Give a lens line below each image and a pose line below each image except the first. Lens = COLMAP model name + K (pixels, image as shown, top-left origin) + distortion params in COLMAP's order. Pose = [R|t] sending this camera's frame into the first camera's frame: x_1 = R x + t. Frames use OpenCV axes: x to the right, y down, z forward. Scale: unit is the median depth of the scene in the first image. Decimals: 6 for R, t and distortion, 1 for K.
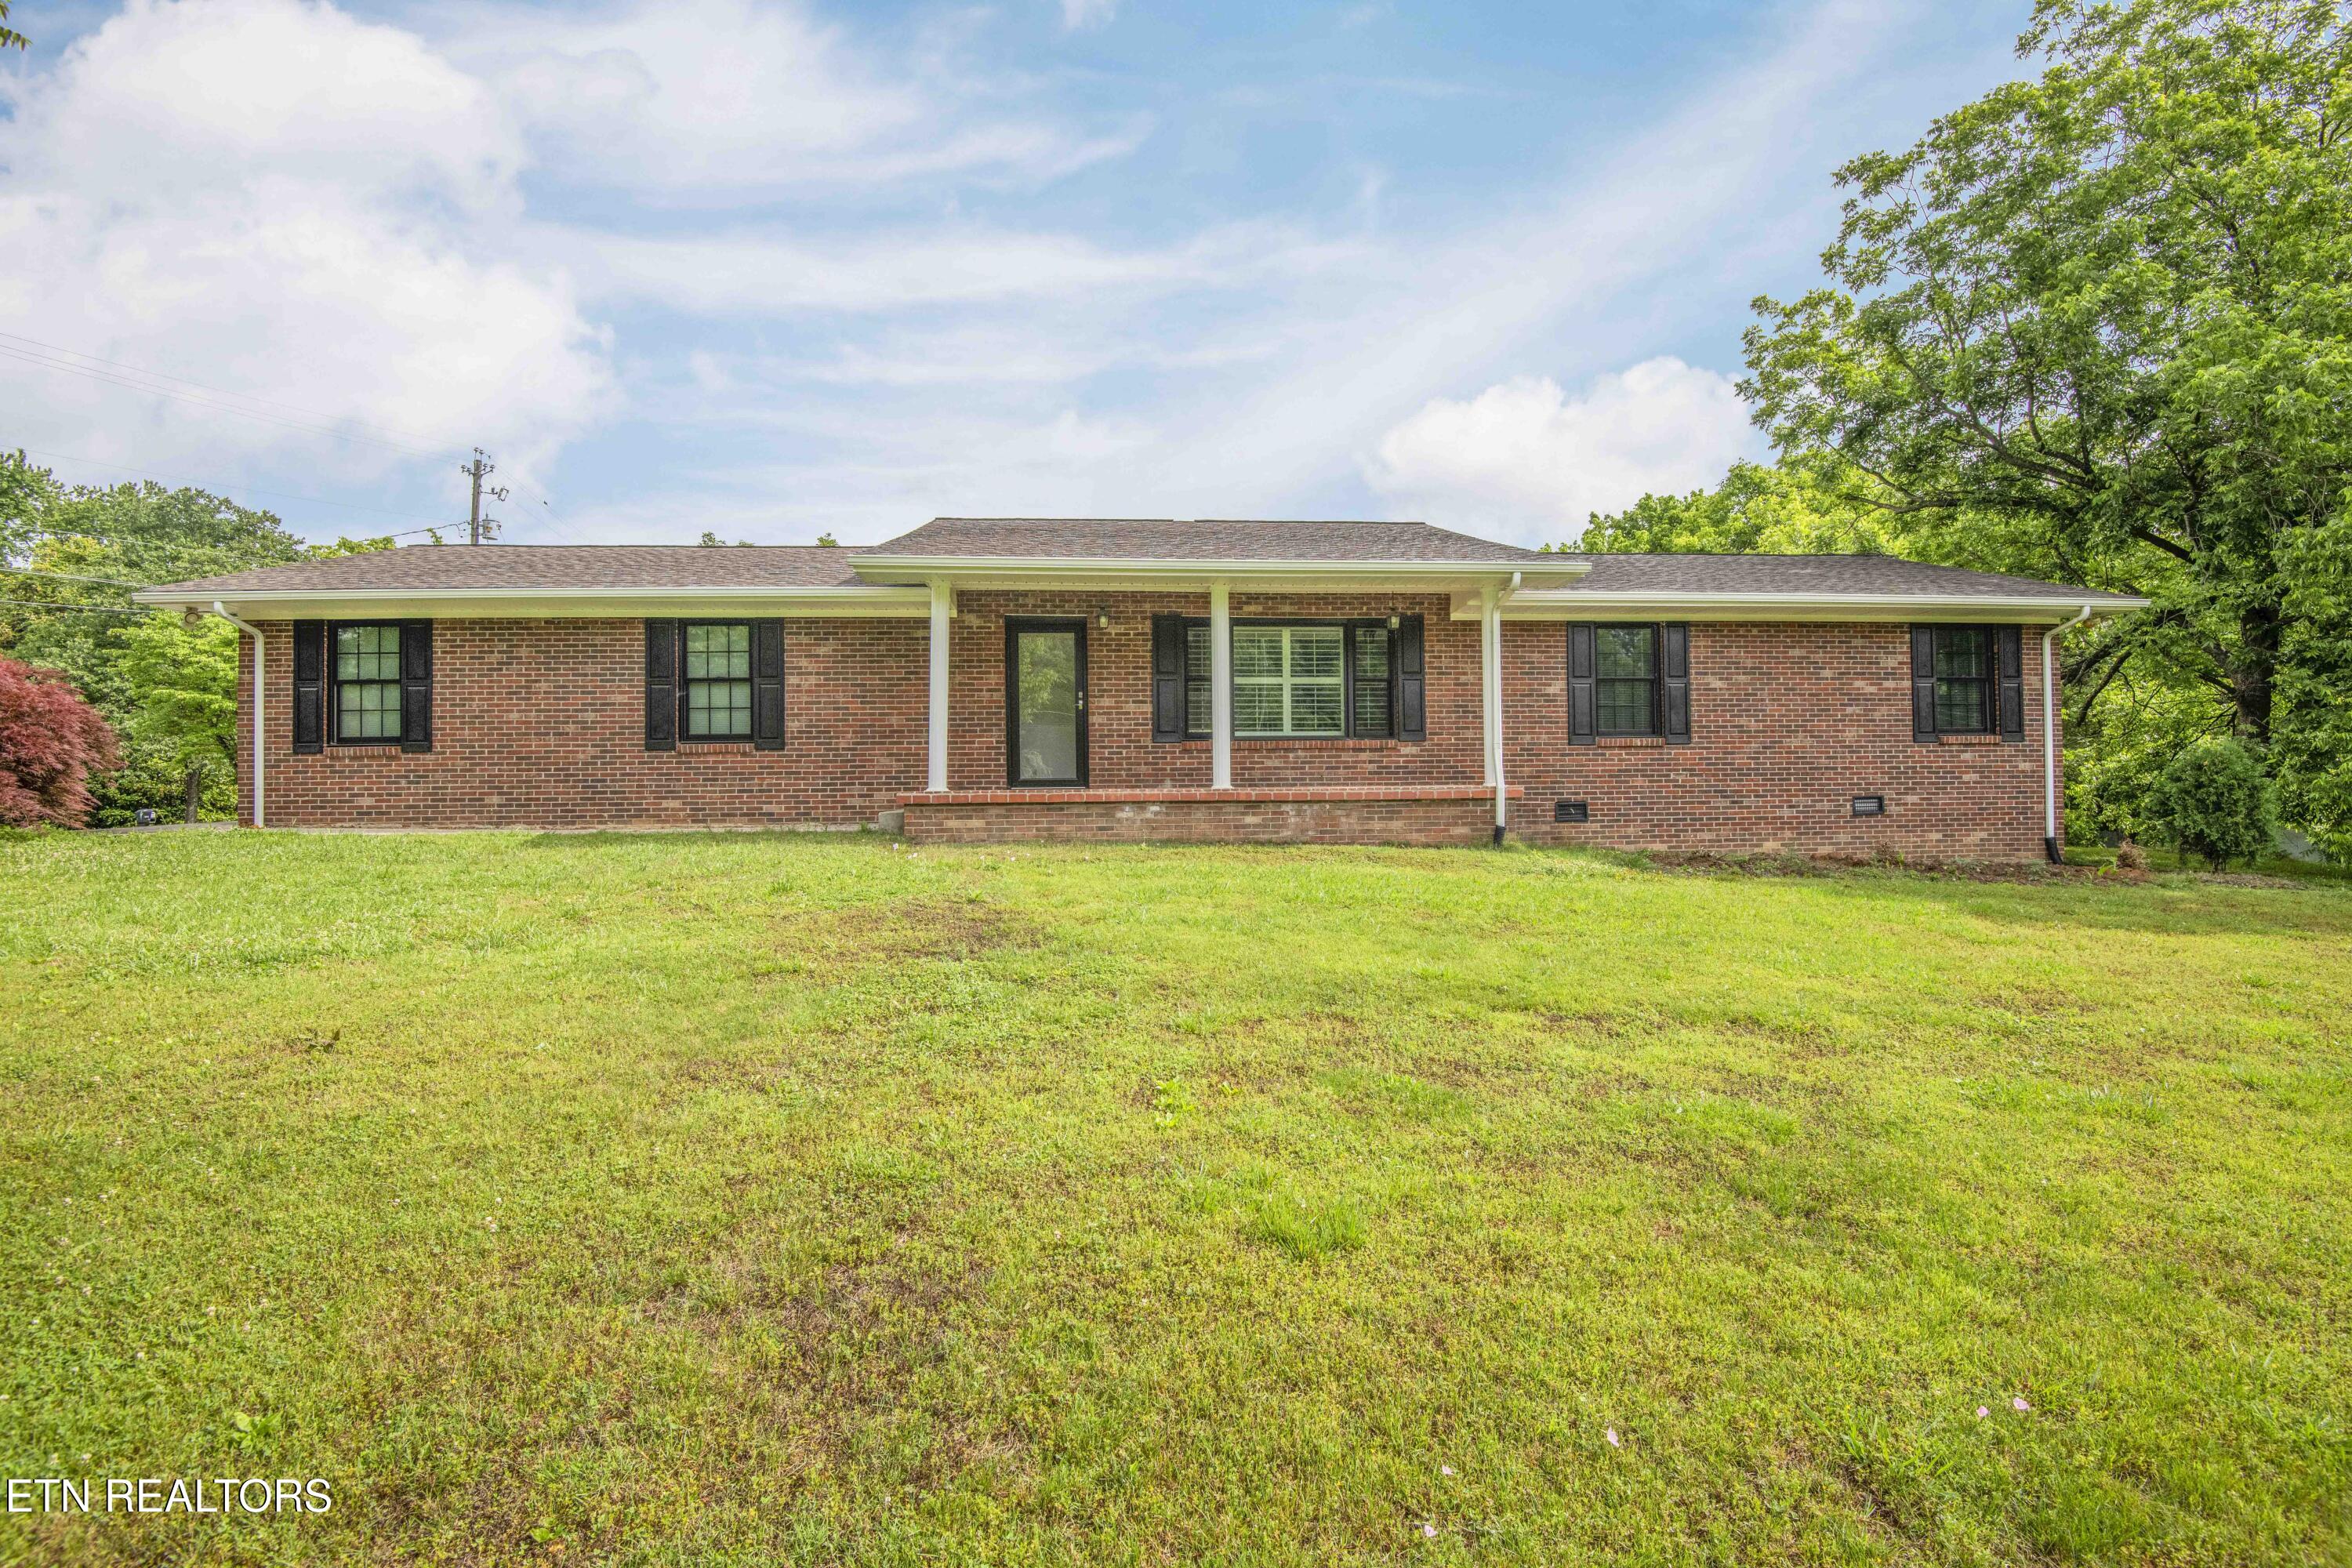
lens RADIAL K [[1076.9, 0, 1176.0], [0, 1076.9, 784.0], [0, 0, 1]] dist [-0.019206, -0.012784]
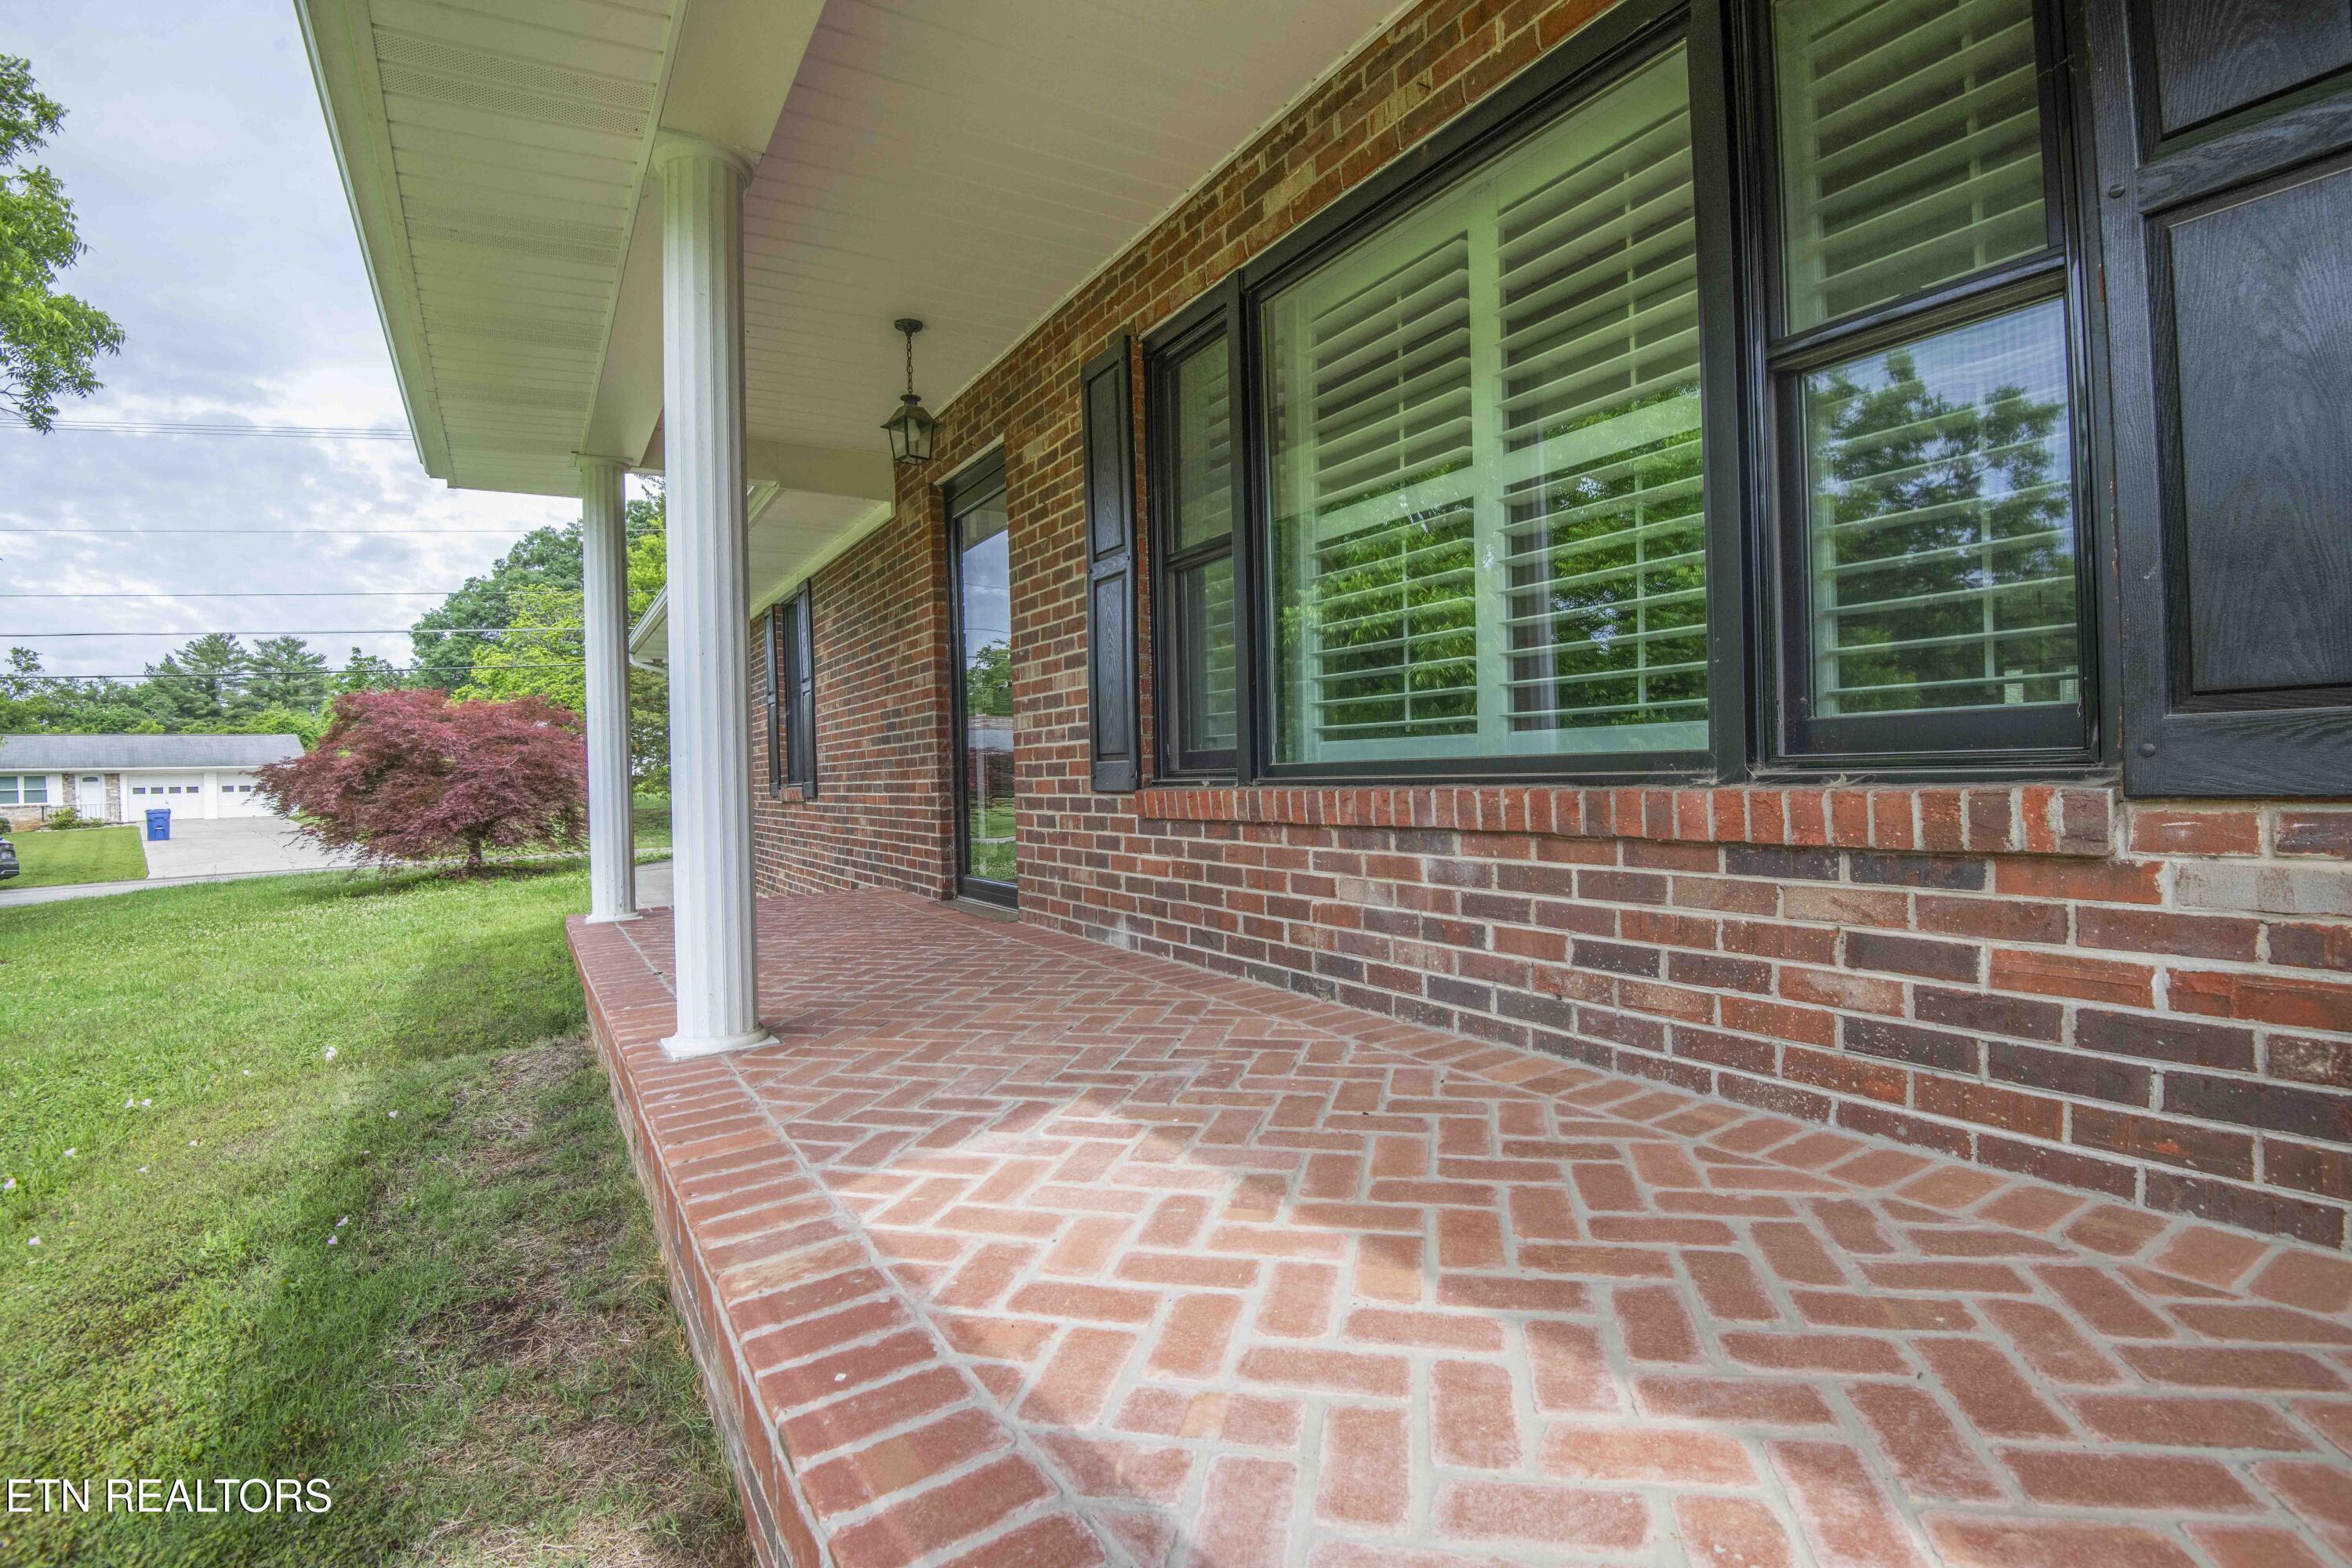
lens RADIAL K [[1076.9, 0, 1176.0], [0, 1076.9, 784.0], [0, 0, 1]] dist [-0.019206, -0.012784]
pose [[0.459753, 0.006350, -0.888024, 0.264330], [0.033822, 0.999124, 0.024655, -0.048191], [0.887402, -0.041370, 0.459136, 0.896940]]
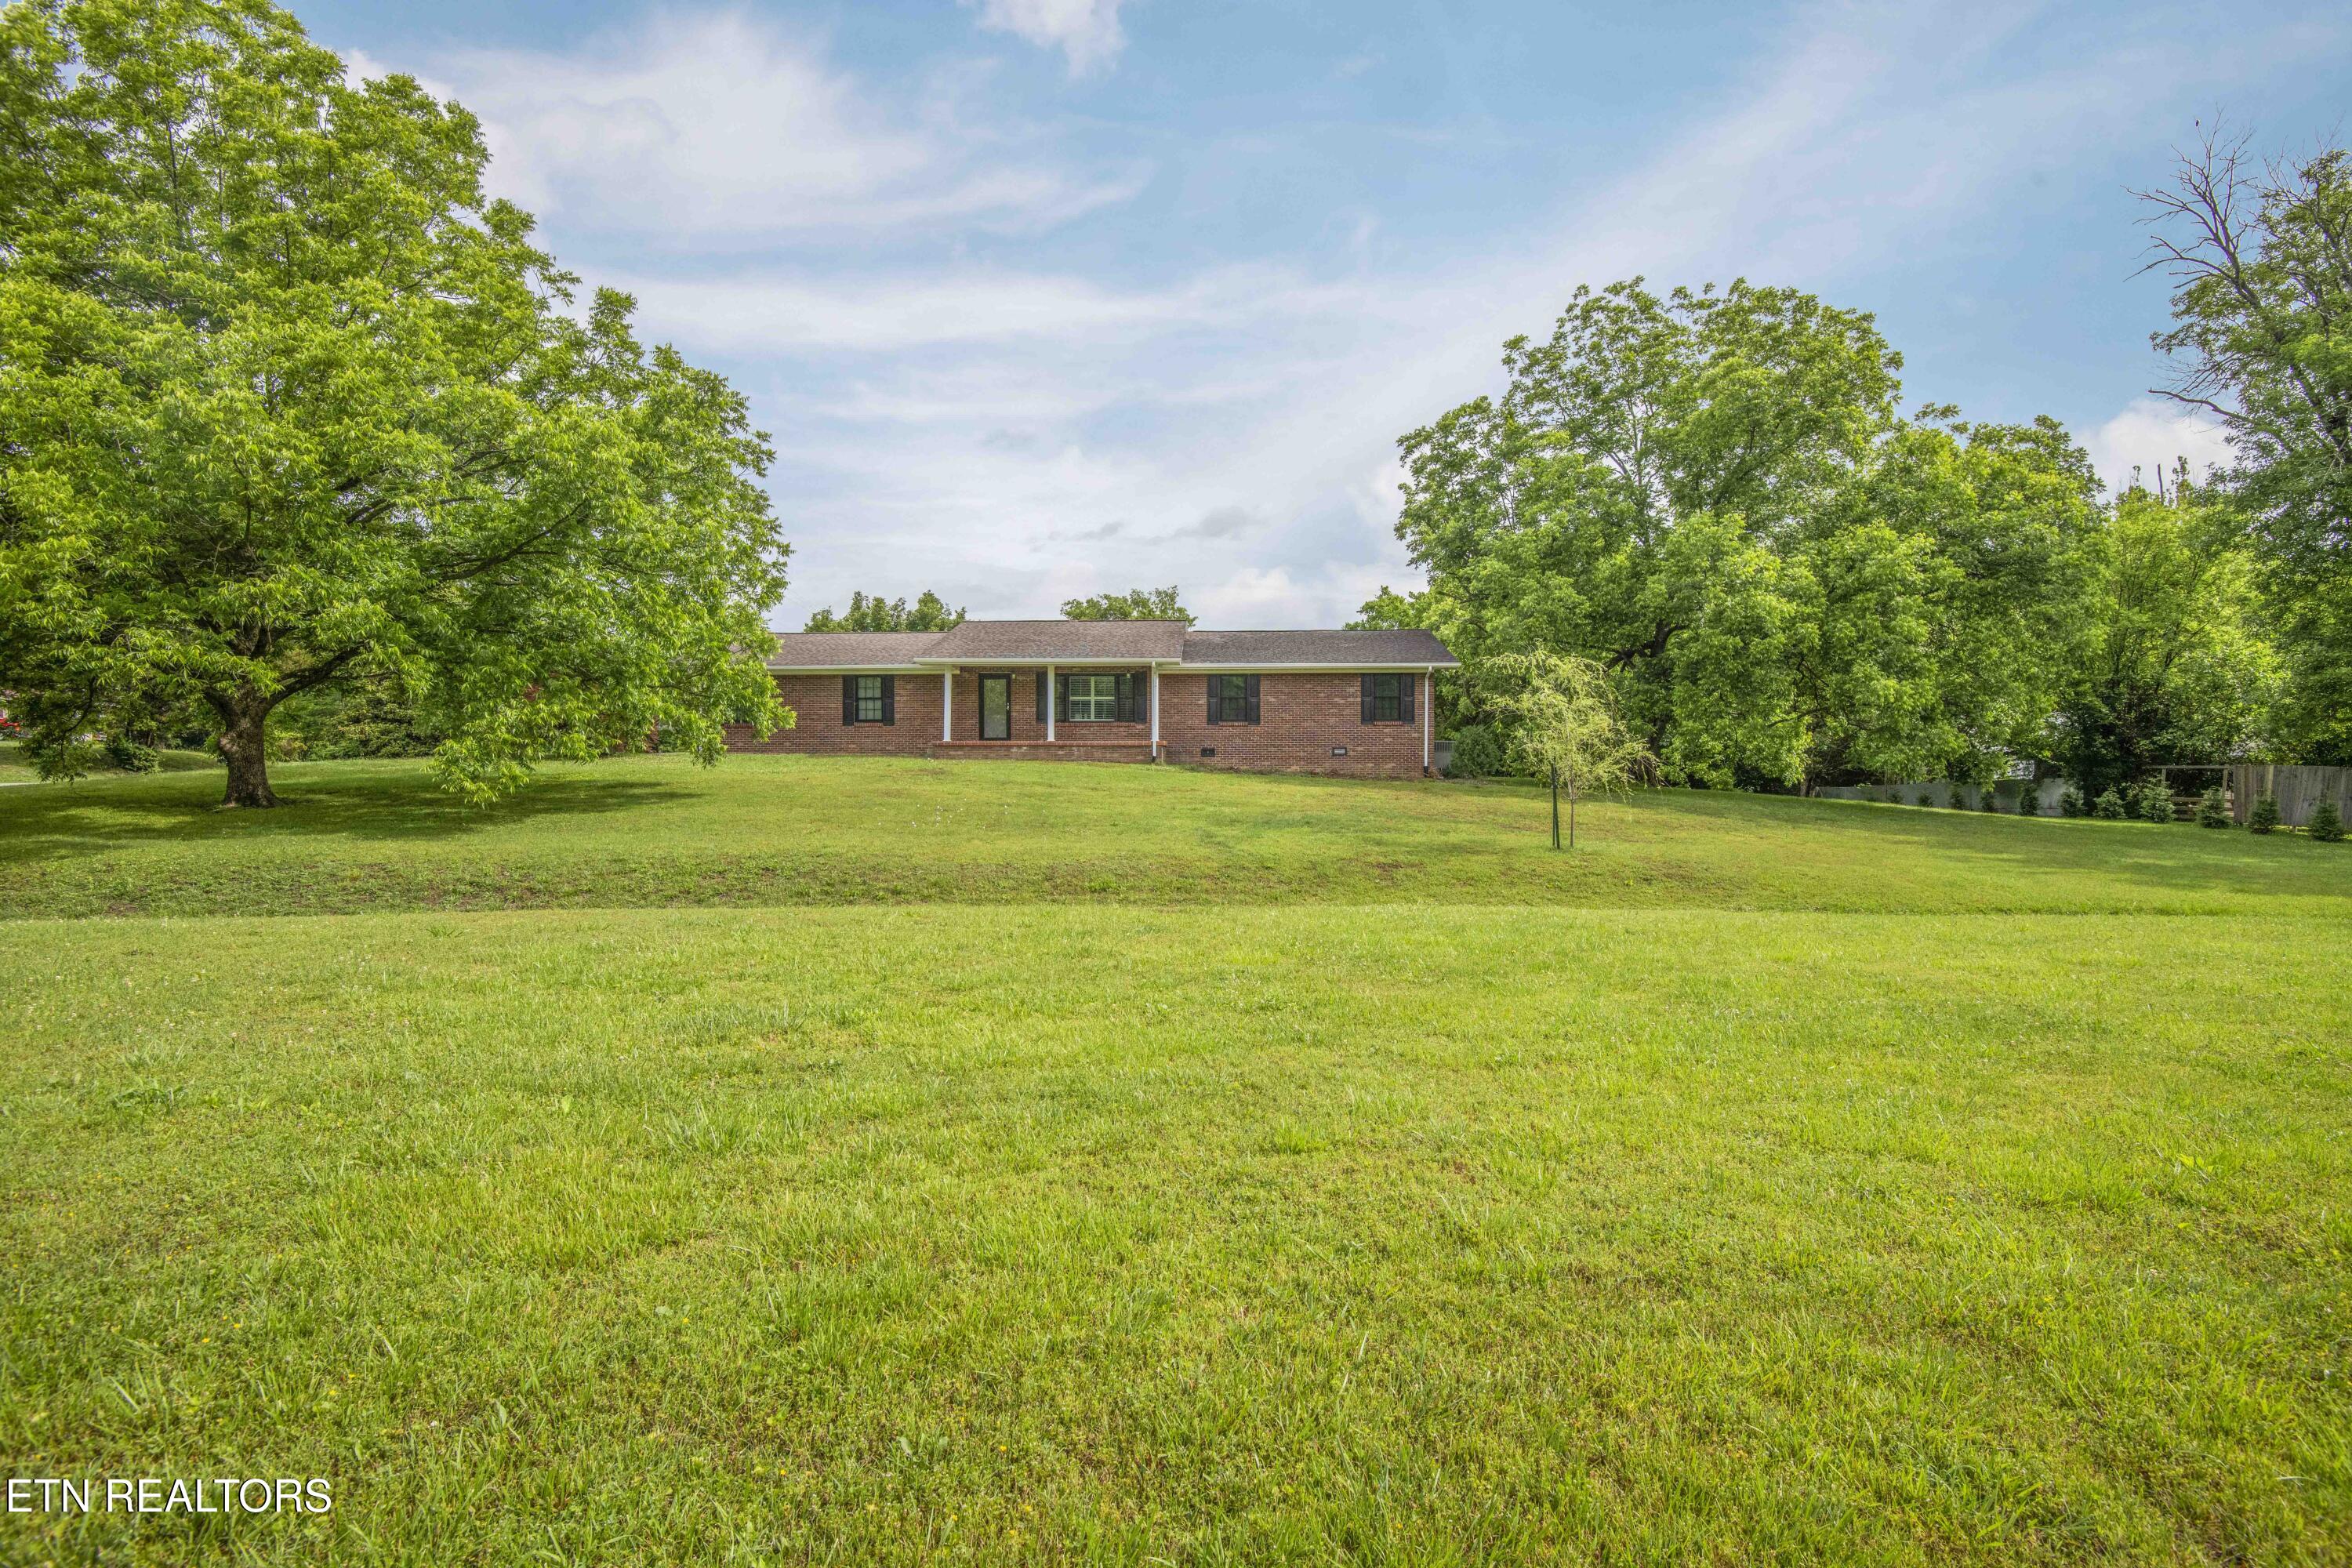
lens RADIAL K [[1076.9, 0, 1176.0], [0, 1076.9, 784.0], [0, 0, 1]] dist [-0.019206, -0.012784]
pose [[0.994843, 0.010570, -0.100873, 0.581982], [-0.008389, 0.999722, 0.022022, 0.047049], [0.101078, -0.021063, 0.994656, -1.533663]]
